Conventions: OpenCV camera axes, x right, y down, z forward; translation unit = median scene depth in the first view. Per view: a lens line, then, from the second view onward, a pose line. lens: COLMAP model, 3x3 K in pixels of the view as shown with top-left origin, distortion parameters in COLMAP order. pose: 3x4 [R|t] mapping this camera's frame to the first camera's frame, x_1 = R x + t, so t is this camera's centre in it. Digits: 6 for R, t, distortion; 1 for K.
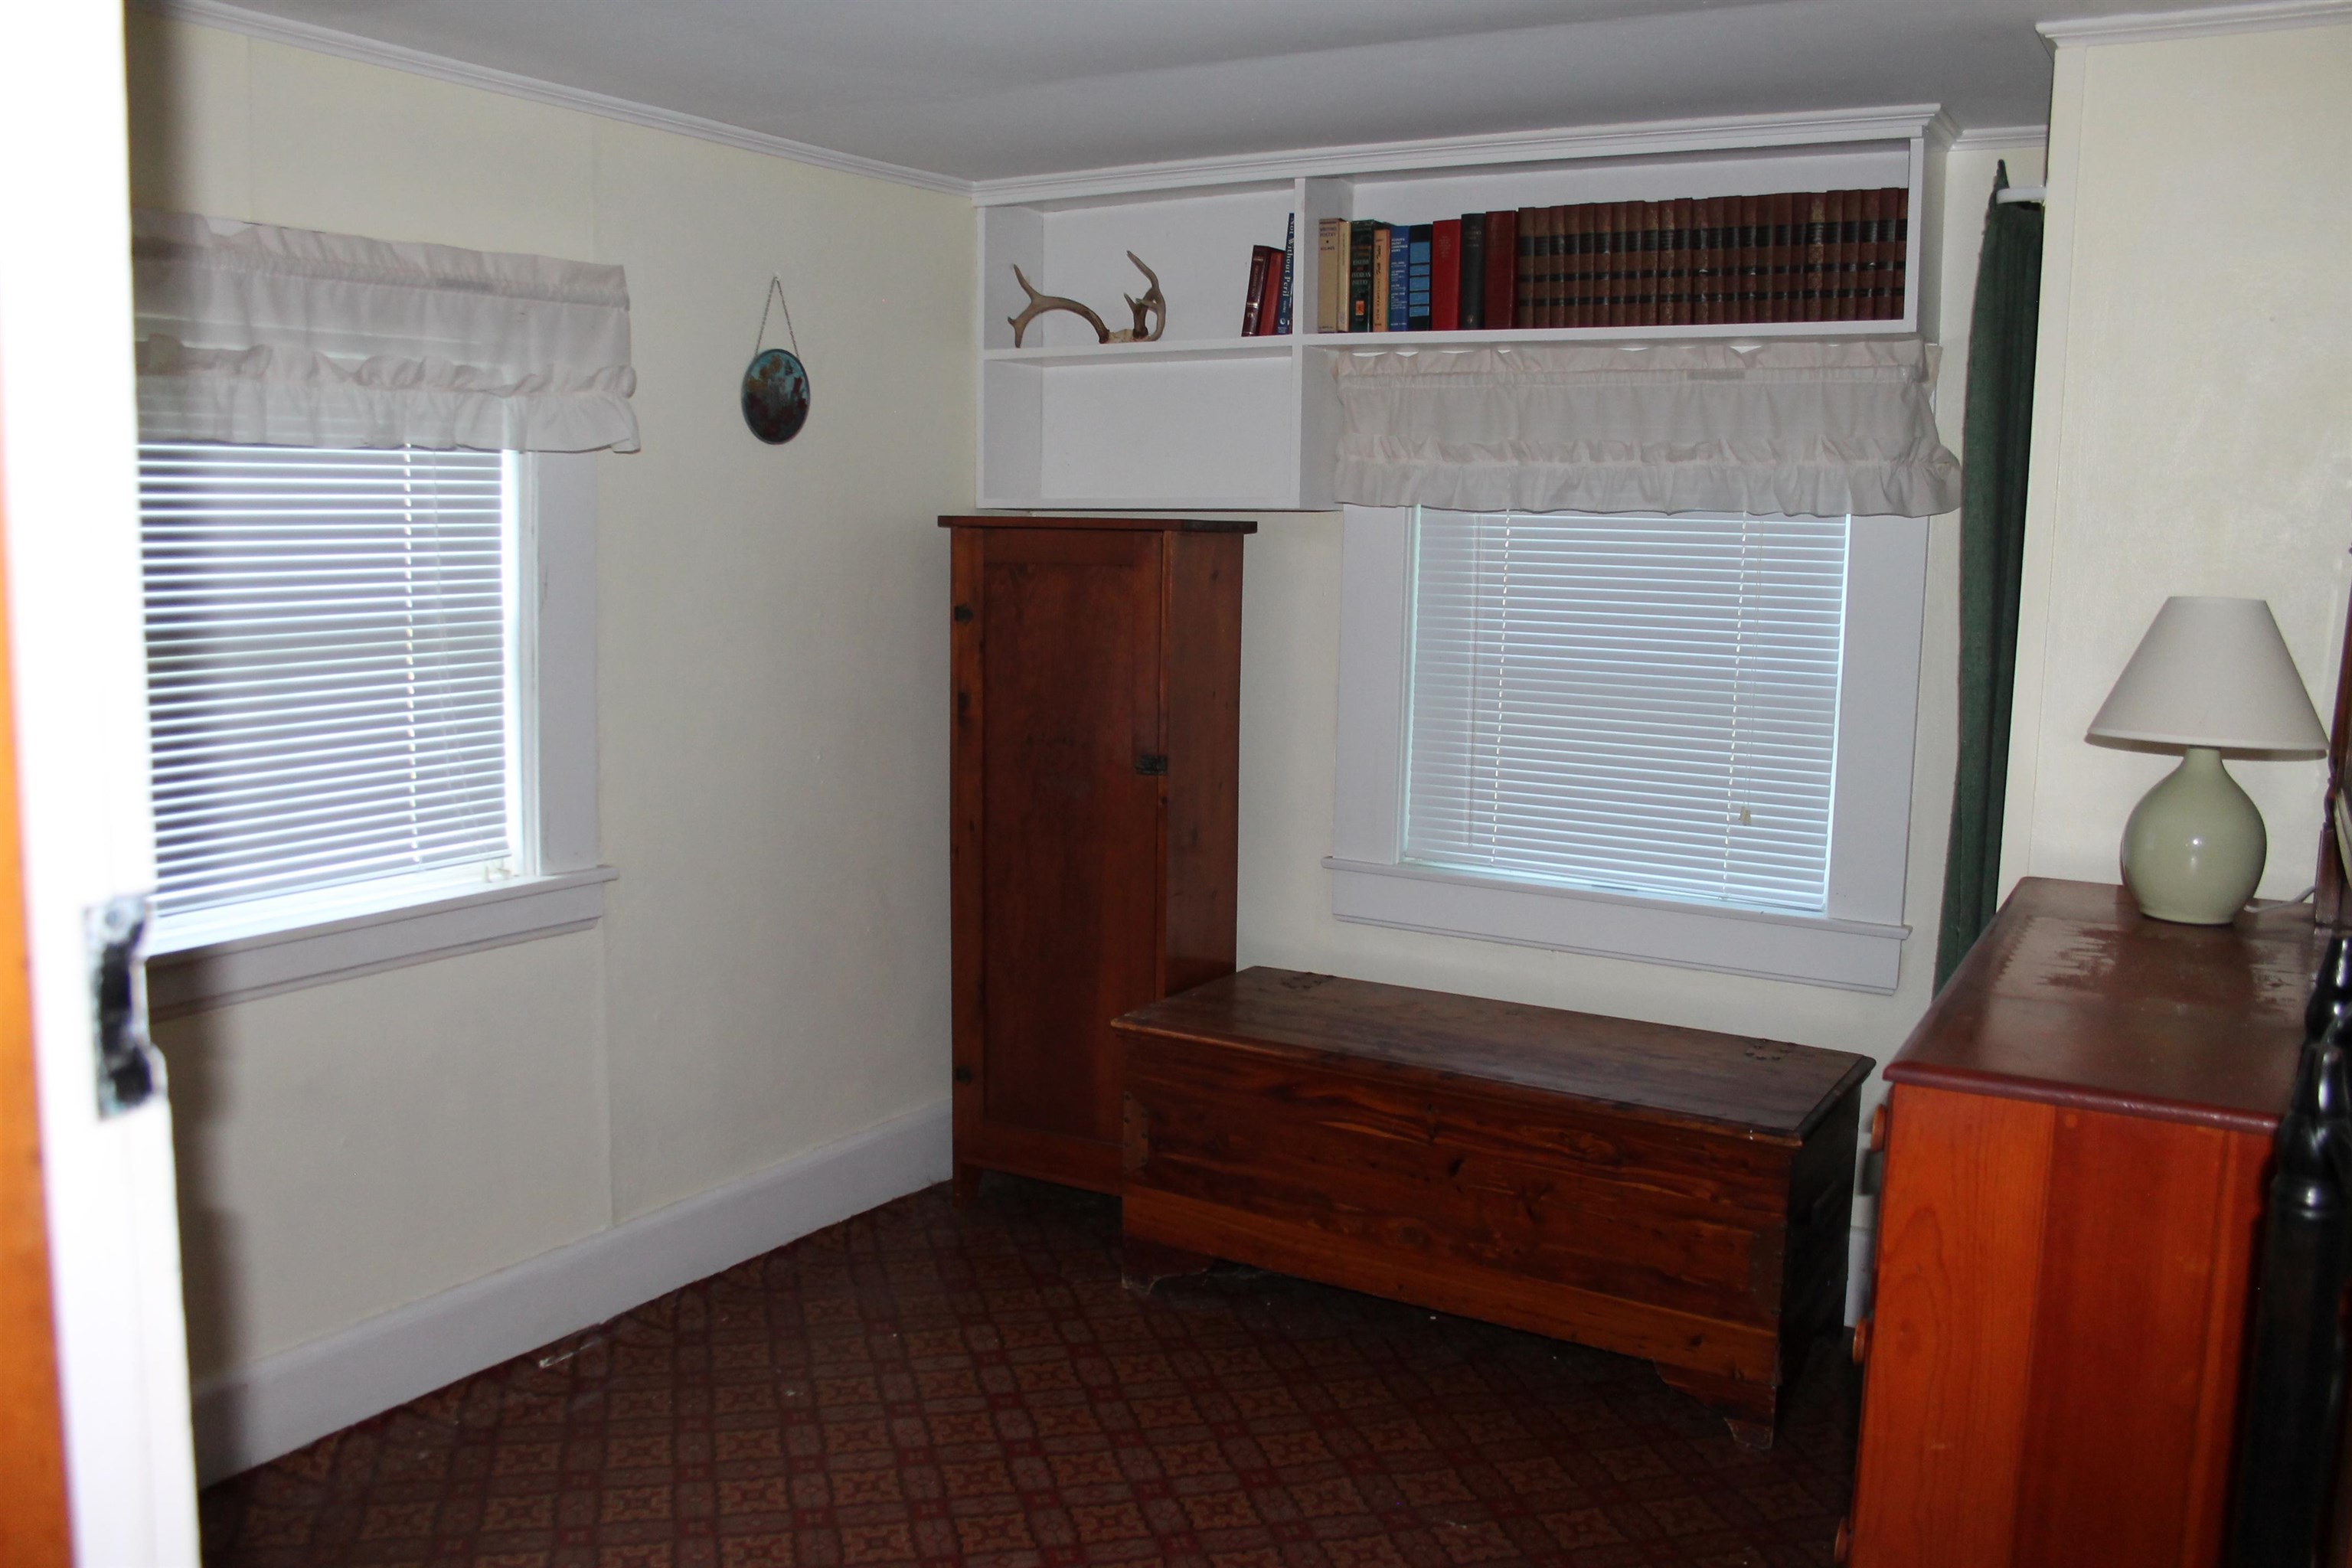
lens RADIAL K [[1948.0, 0, 1179.2], [0, 1948.0, 775.4], [0, 0, 1]] dist [-0.140565, 0.095800]
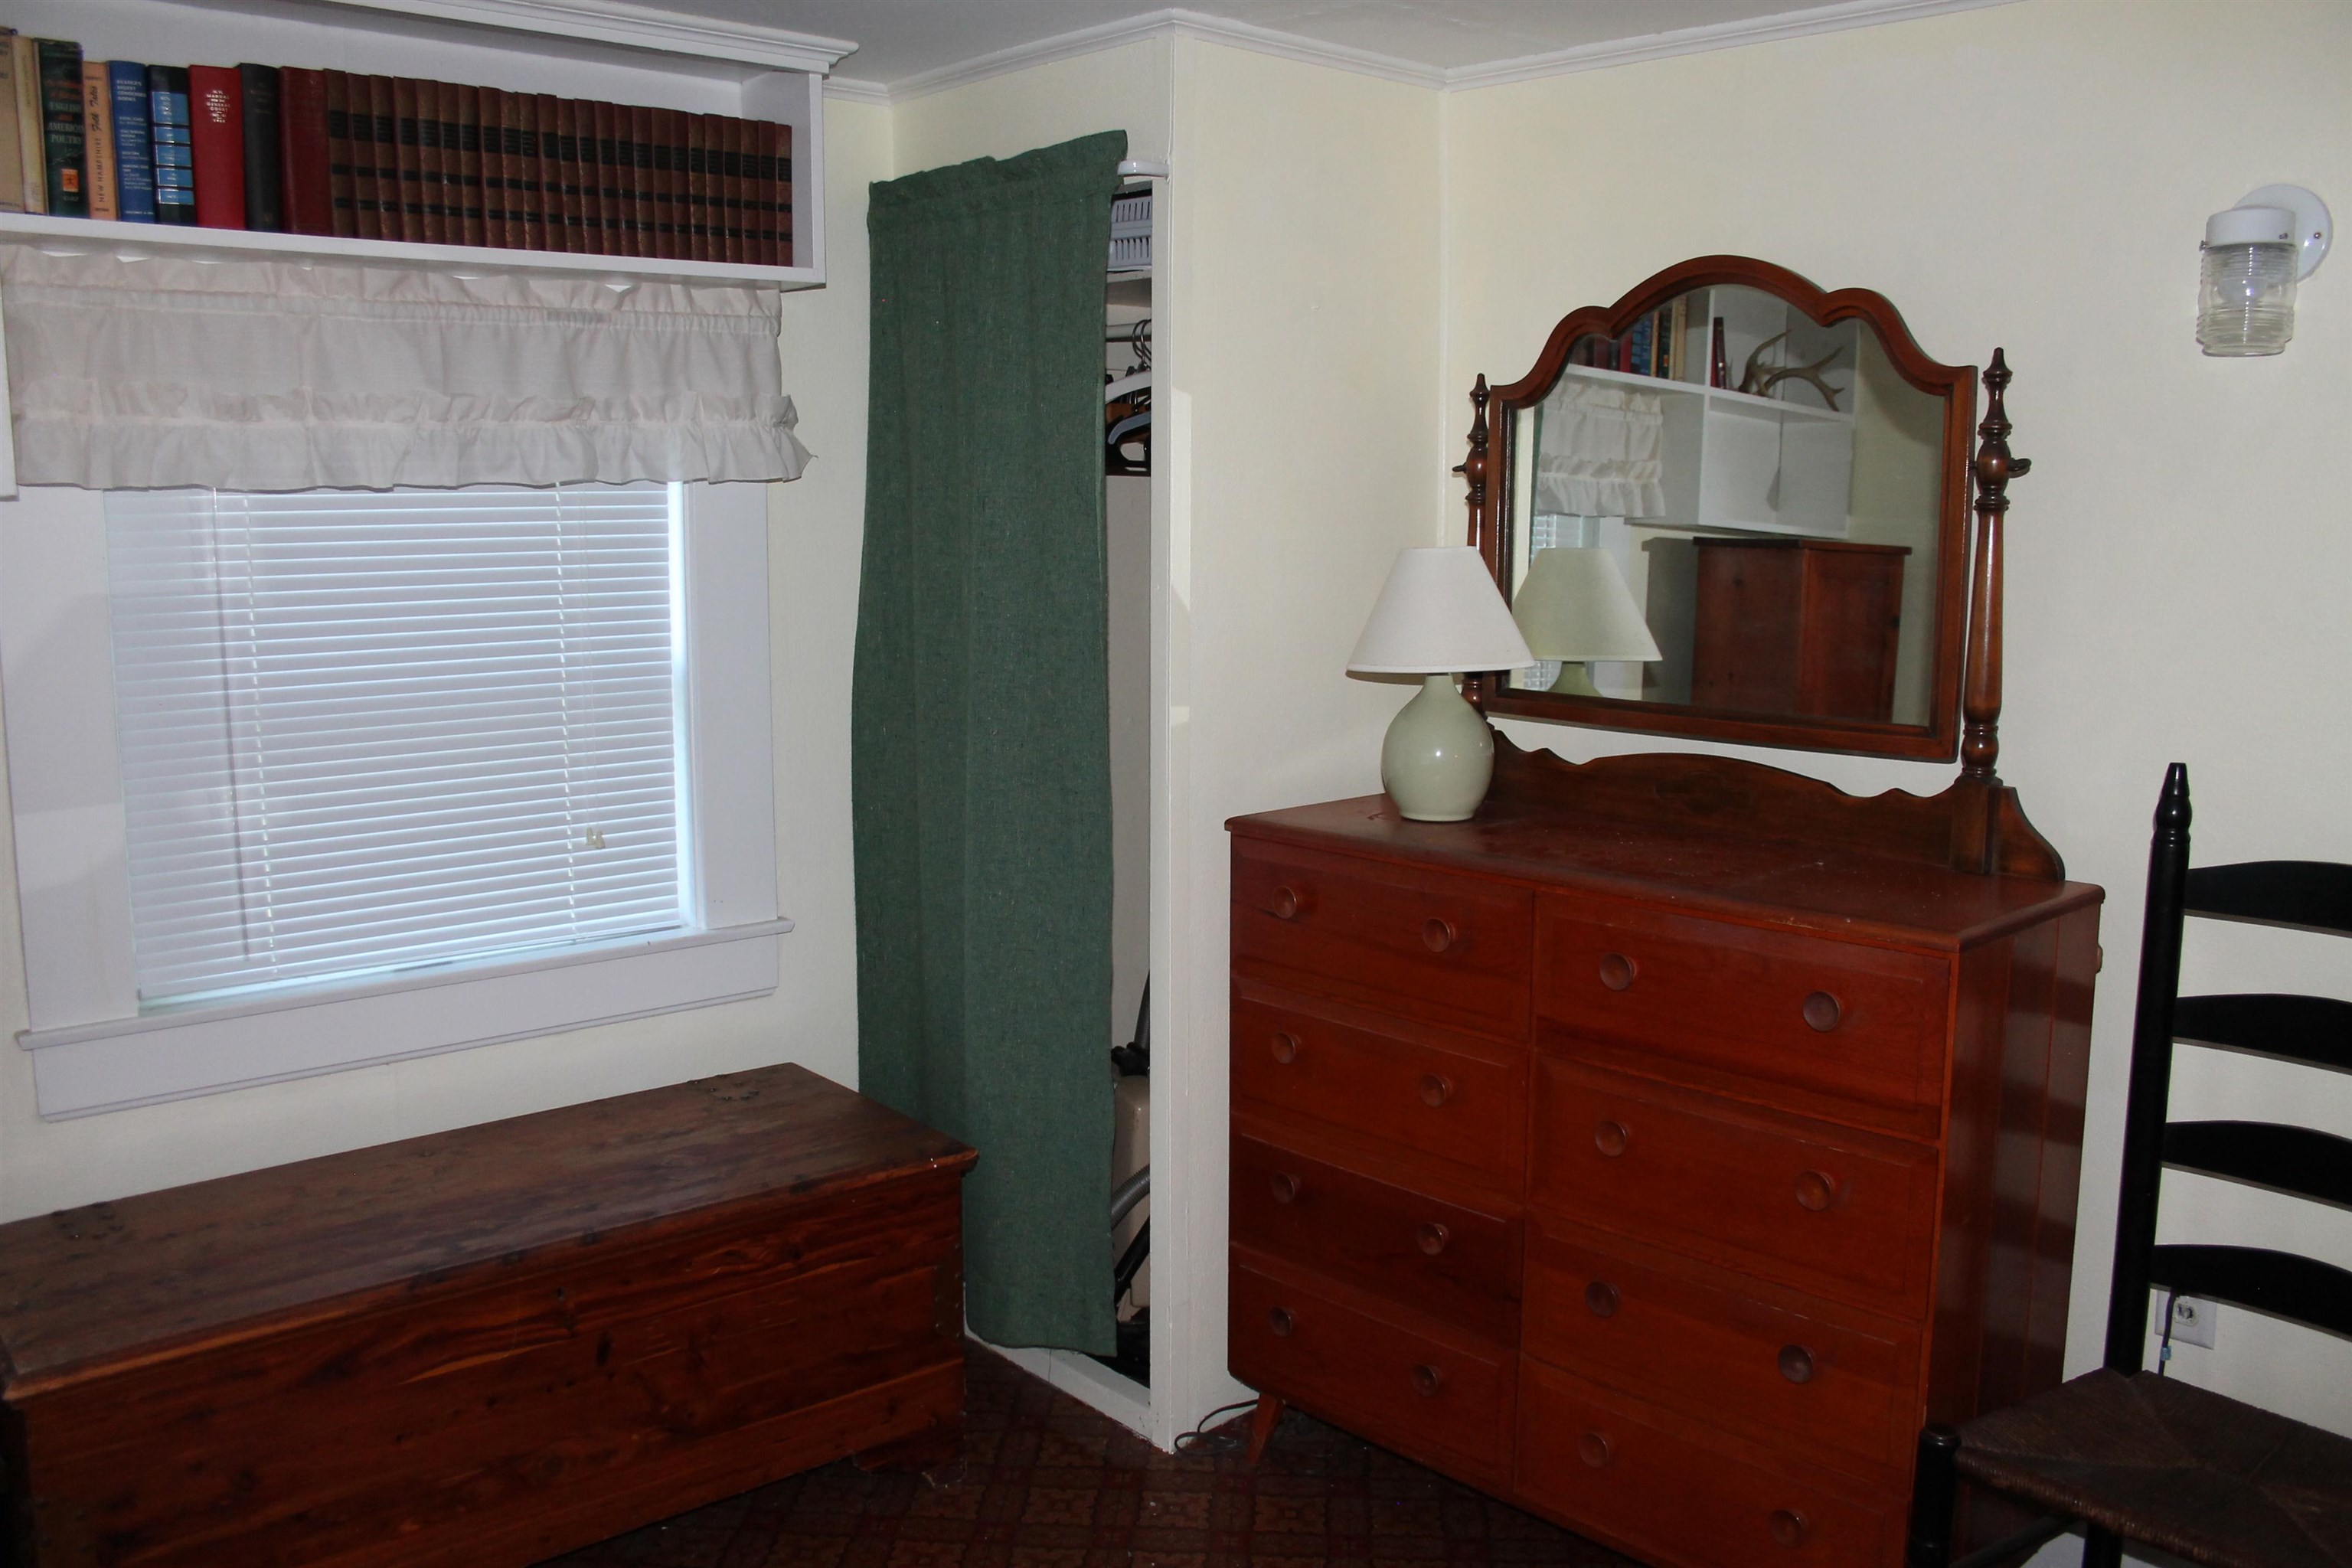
lens RADIAL K [[1948.0, 0, 1182.0], [0, 1948.0, 784.9], [0, 0, 1]] dist [-0.140565, 0.095800]
pose [[0.305391, -0.160801, 0.938552, -0.437050], [0.127013, 0.983710, 0.127210, -0.080659], [-0.943718, 0.080359, 0.320840, 0.499606]]
